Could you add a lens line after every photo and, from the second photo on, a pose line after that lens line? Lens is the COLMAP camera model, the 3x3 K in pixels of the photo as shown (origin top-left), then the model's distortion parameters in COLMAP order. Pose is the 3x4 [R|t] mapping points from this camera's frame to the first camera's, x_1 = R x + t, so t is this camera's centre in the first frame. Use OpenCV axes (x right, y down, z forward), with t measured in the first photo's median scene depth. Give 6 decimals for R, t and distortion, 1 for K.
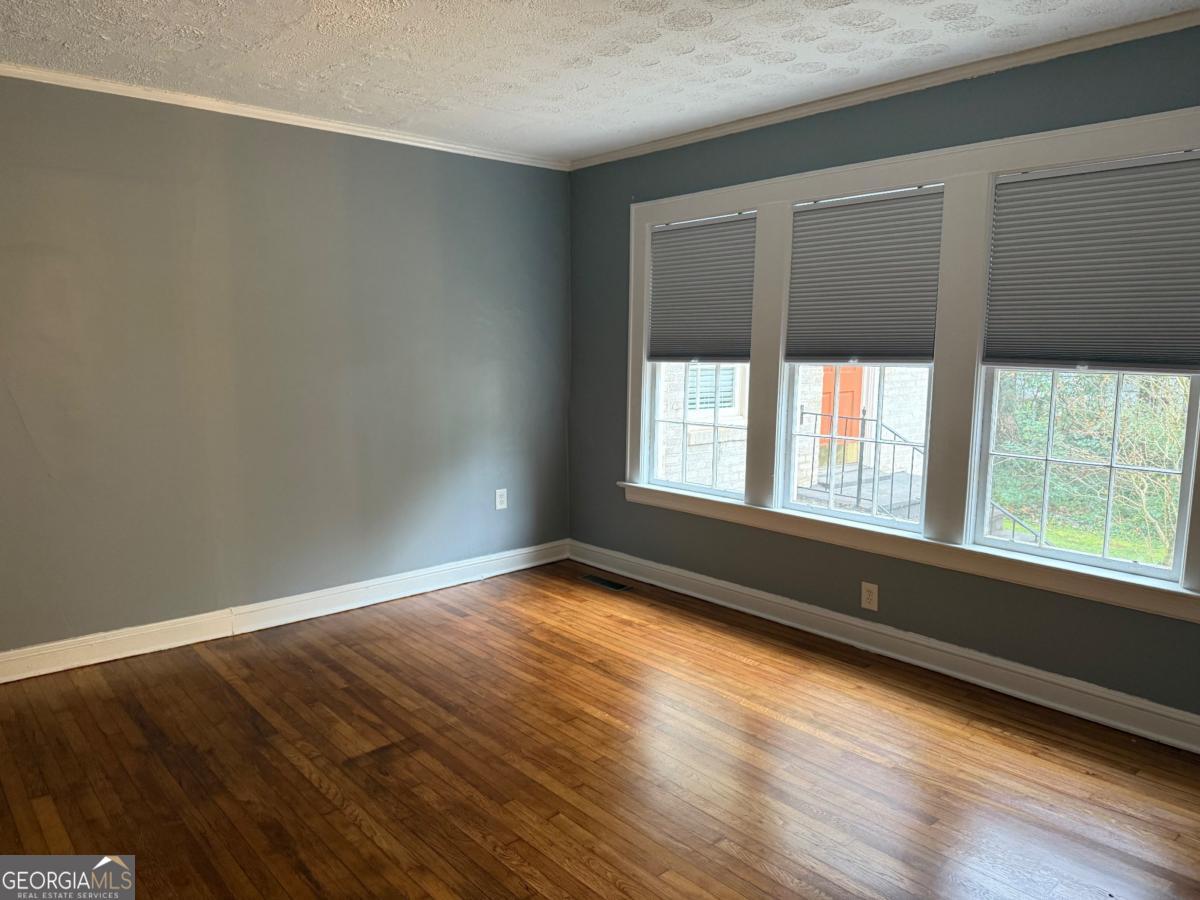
lens RADIAL K [[836.5, 0, 609.3], [0, 836.5, 457.4], [0, 0, 1]] dist [0.031524, -0.026658]
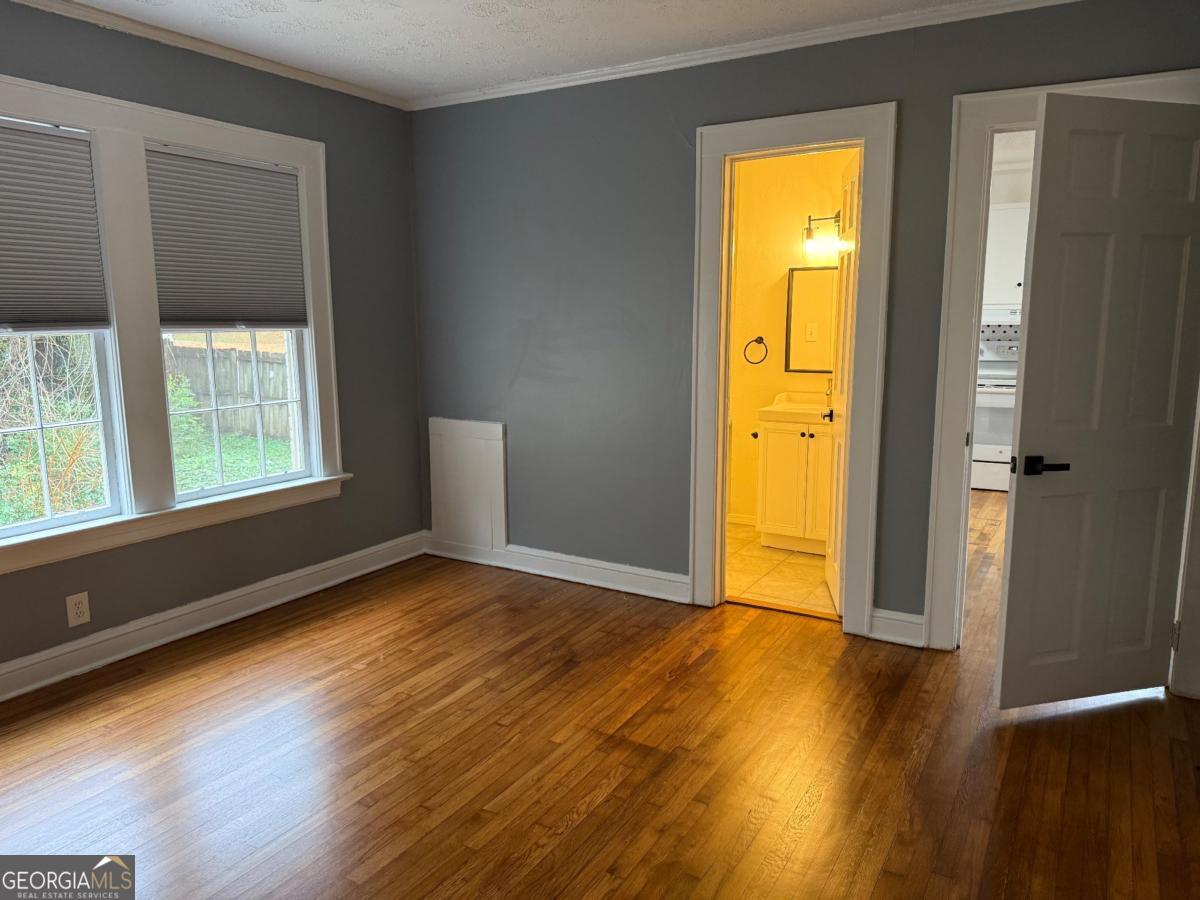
lens RADIAL K [[836.5, 0, 609.4], [0, 836.5, 446.9], [0, 0, 1]] dist [0.031524, -0.026658]
pose [[-0.292725, -0.165840, 0.941705, -0.689670], [0.126080, 0.969552, 0.209935, -0.115219], [-0.947848, 0.180183, -0.262903, 0.770874]]
